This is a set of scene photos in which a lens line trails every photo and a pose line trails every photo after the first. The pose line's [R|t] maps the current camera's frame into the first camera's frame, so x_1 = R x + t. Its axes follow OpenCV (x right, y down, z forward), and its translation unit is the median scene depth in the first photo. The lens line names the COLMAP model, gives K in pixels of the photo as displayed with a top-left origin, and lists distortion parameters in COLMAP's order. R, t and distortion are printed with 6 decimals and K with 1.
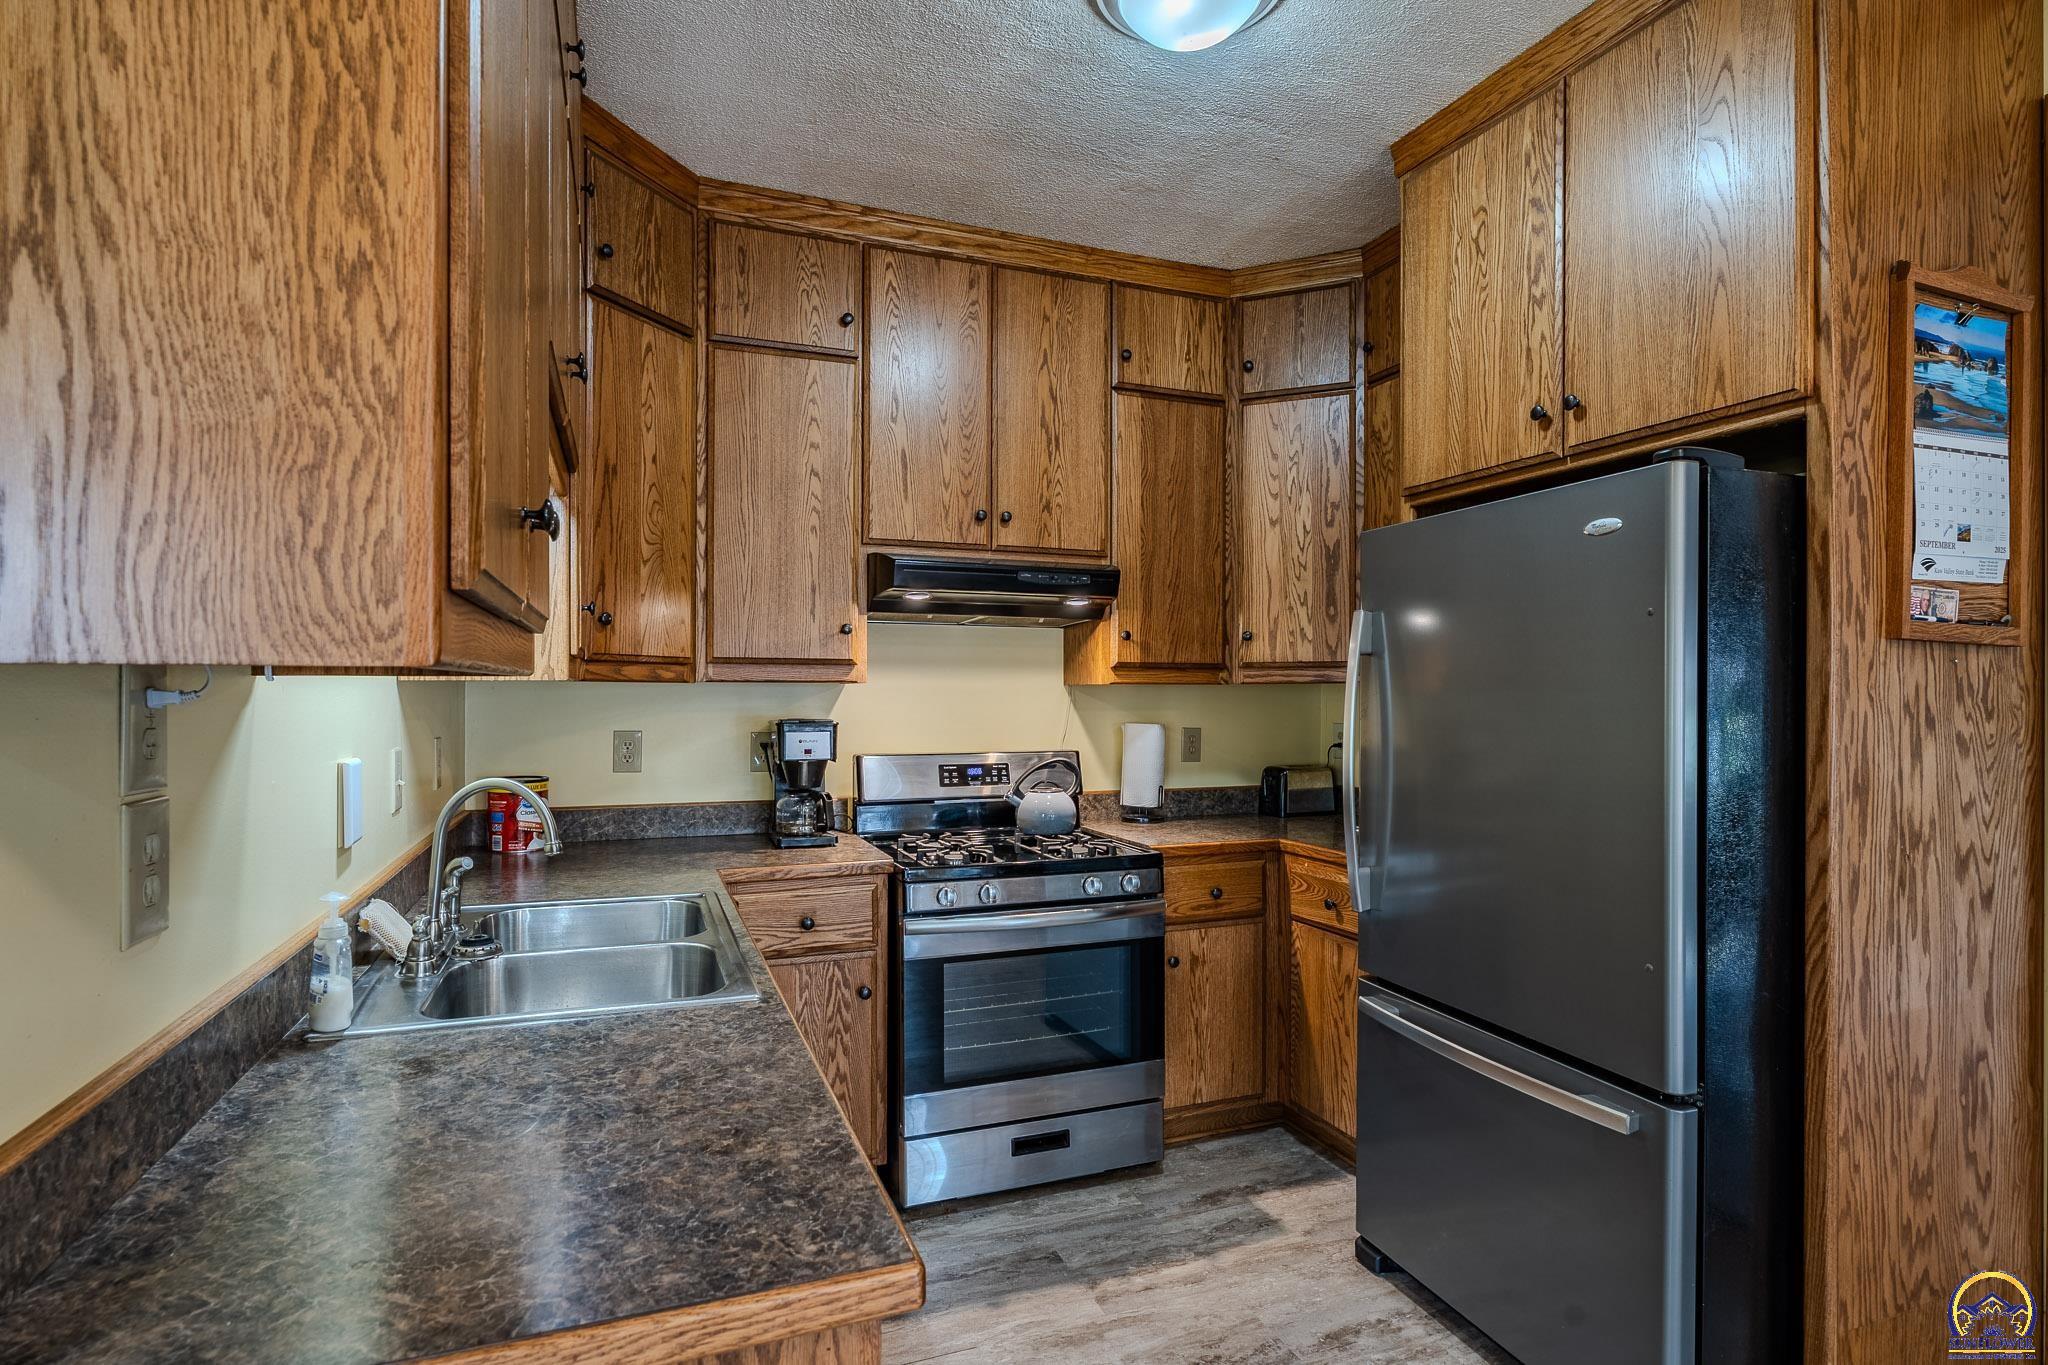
lens RADIAL K [[1032.9, 0, 1030.4], [0, 1032.9, 687.1], [0, 0, 1]] dist [-0.004982, -0.000255]
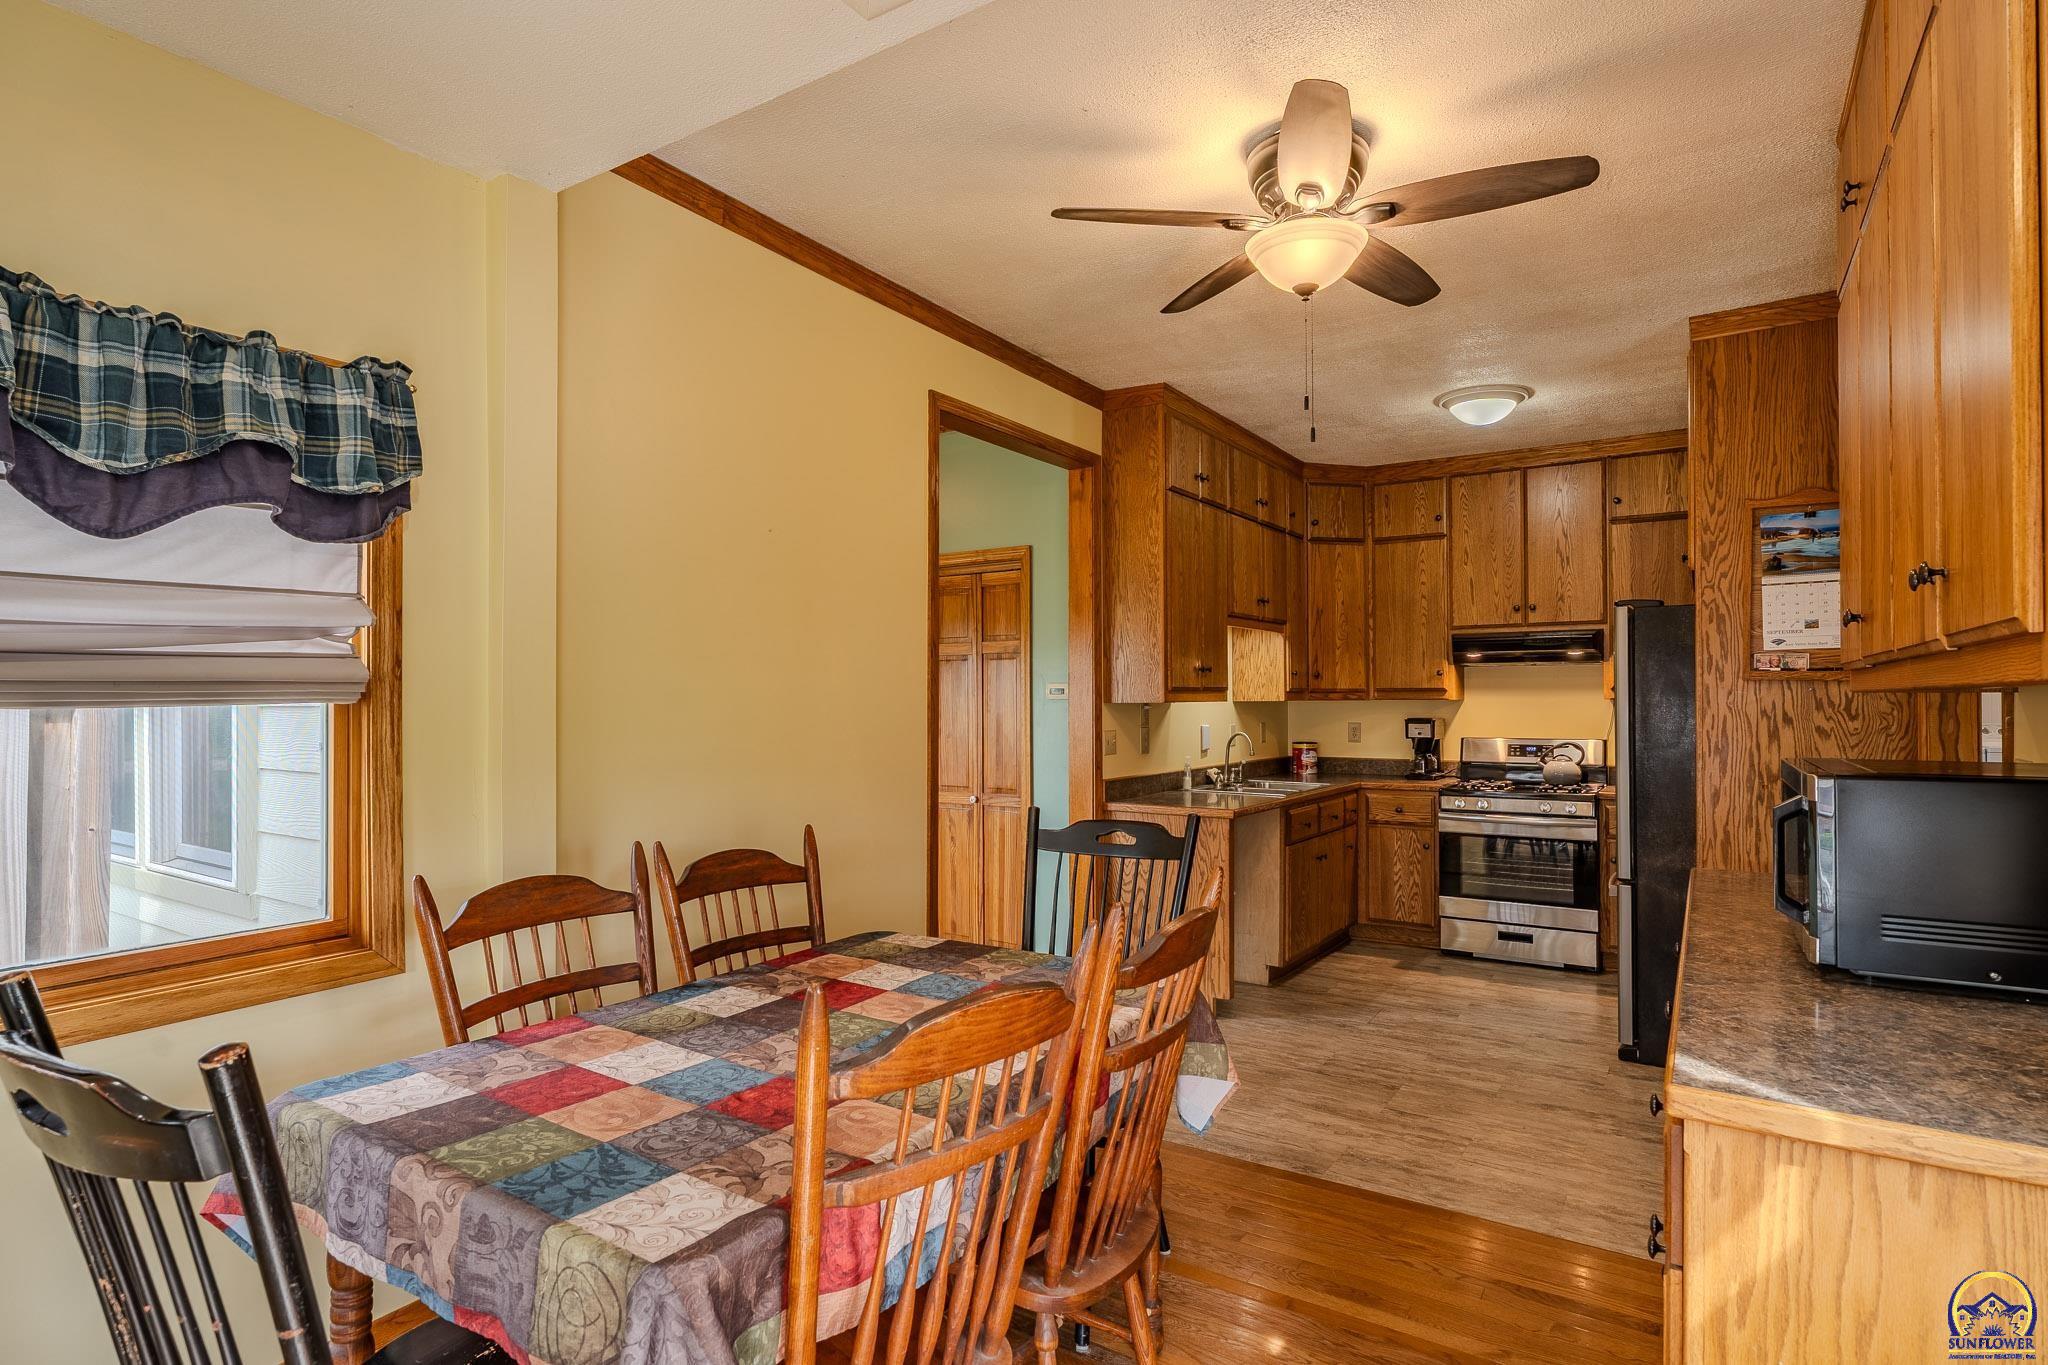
lens RADIAL K [[1032.9, 0, 1025.8], [0, 1032.9, 687.2], [0, 0, 1]] dist [-0.004982, -0.000255]
pose [[0.581064, -0.015104, -0.813718, 1.592905], [0.008779, 0.999886, -0.012291, -0.018538], [0.813810, -0.000001, 0.581130, -1.320341]]
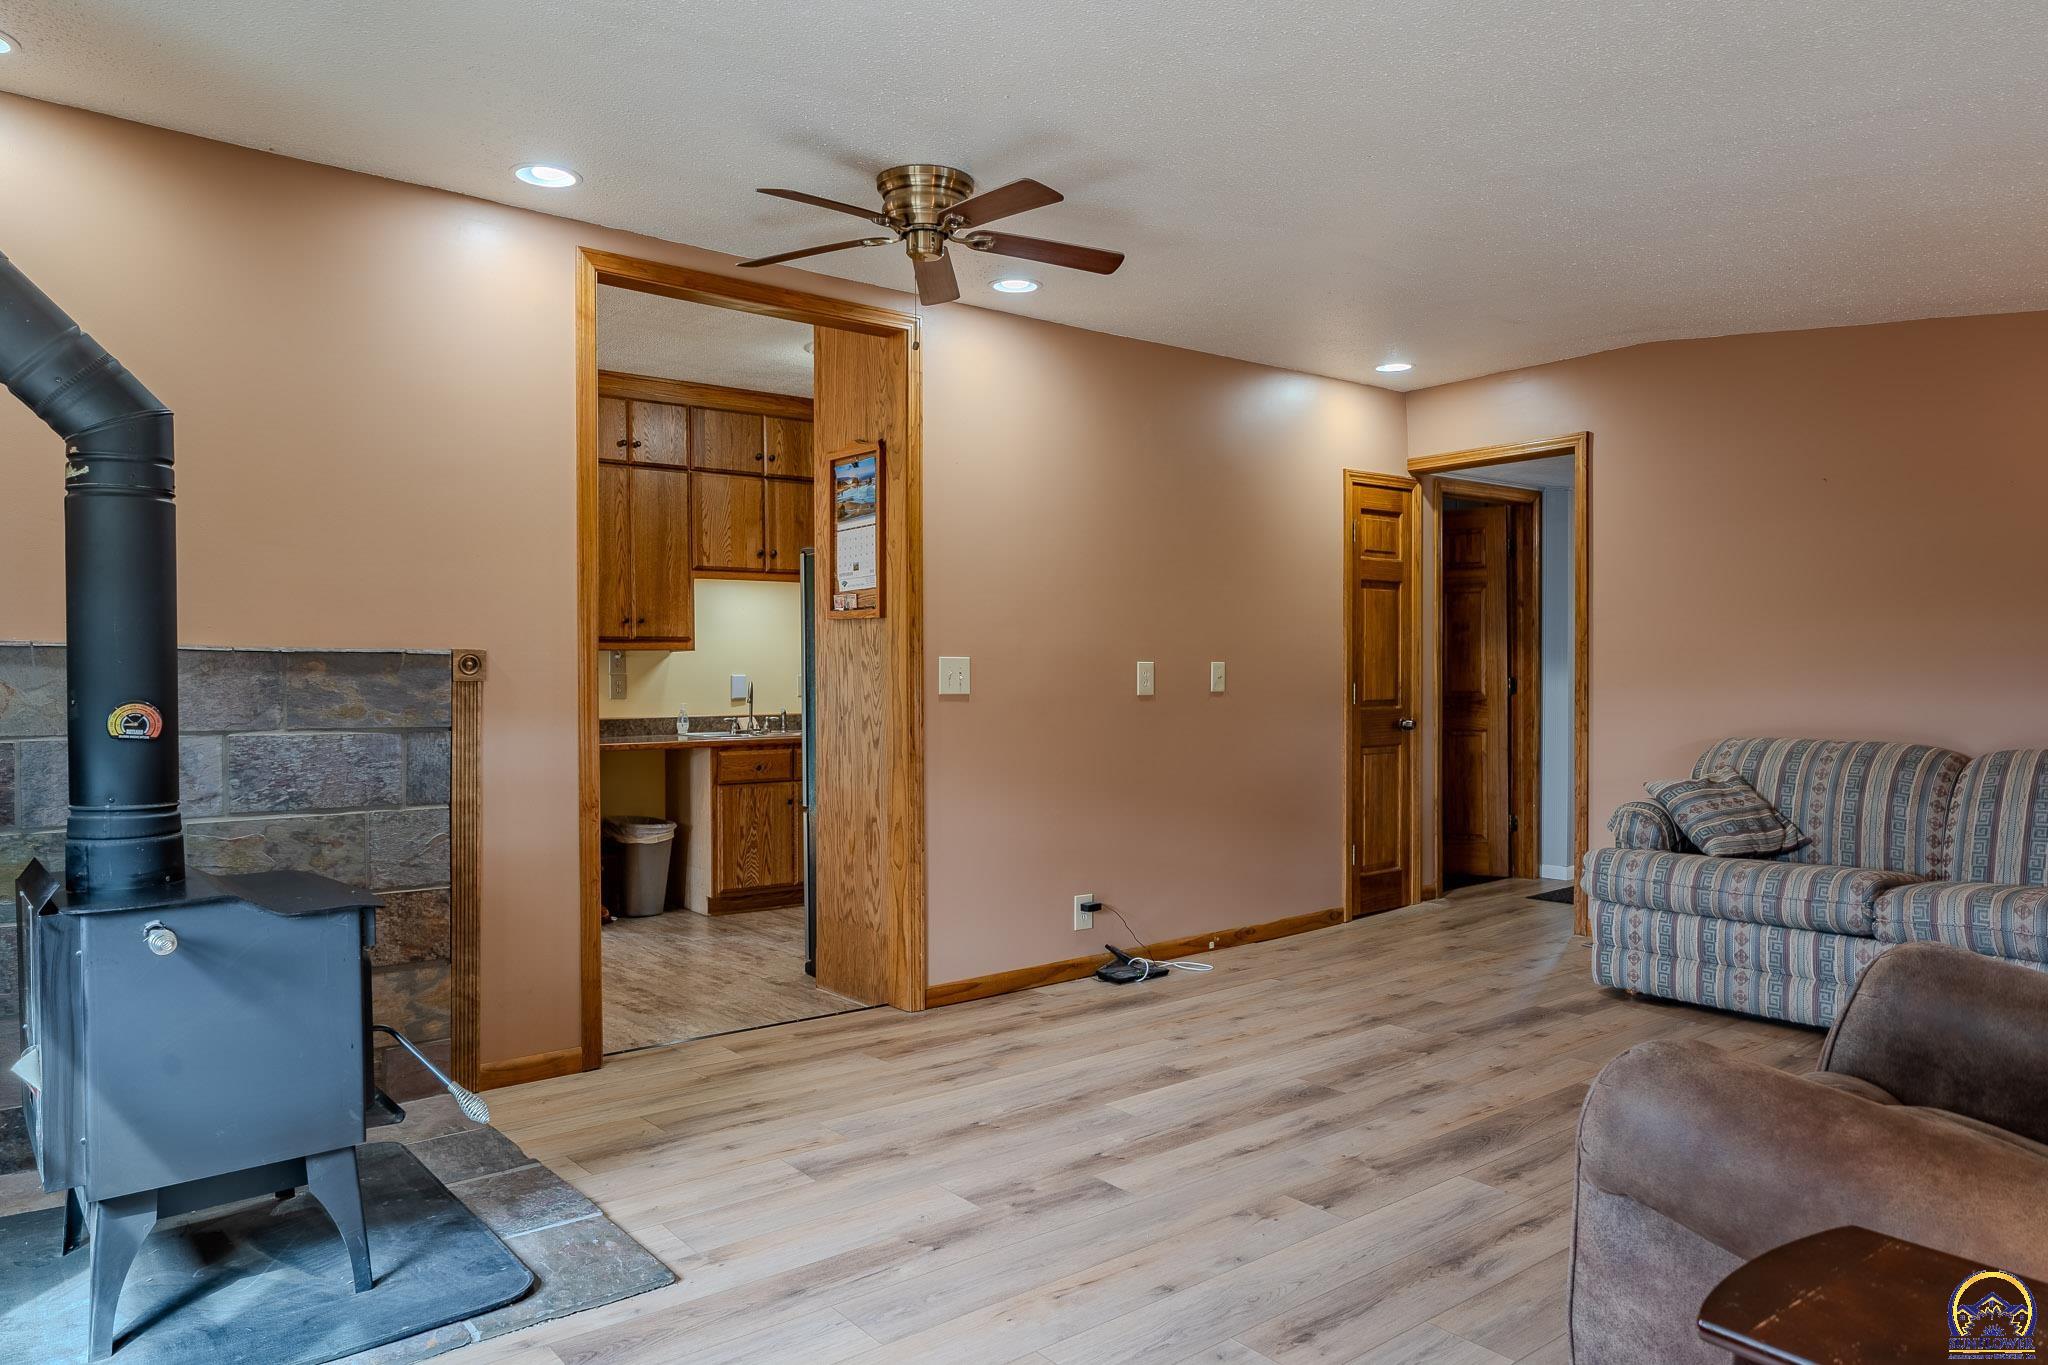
lens RADIAL K [[1331.0, 0, 1024.4], [0, 1331.0, 688.9], [0, 0, 1]] dist [0.002383, 0.000048]
pose [[0.293850, 0.003093, -0.955847, 3.536806], [0.013714, 0.999878, 0.007452, 0.083483], [0.955753, -0.015298, 0.293772, 0.512430]]
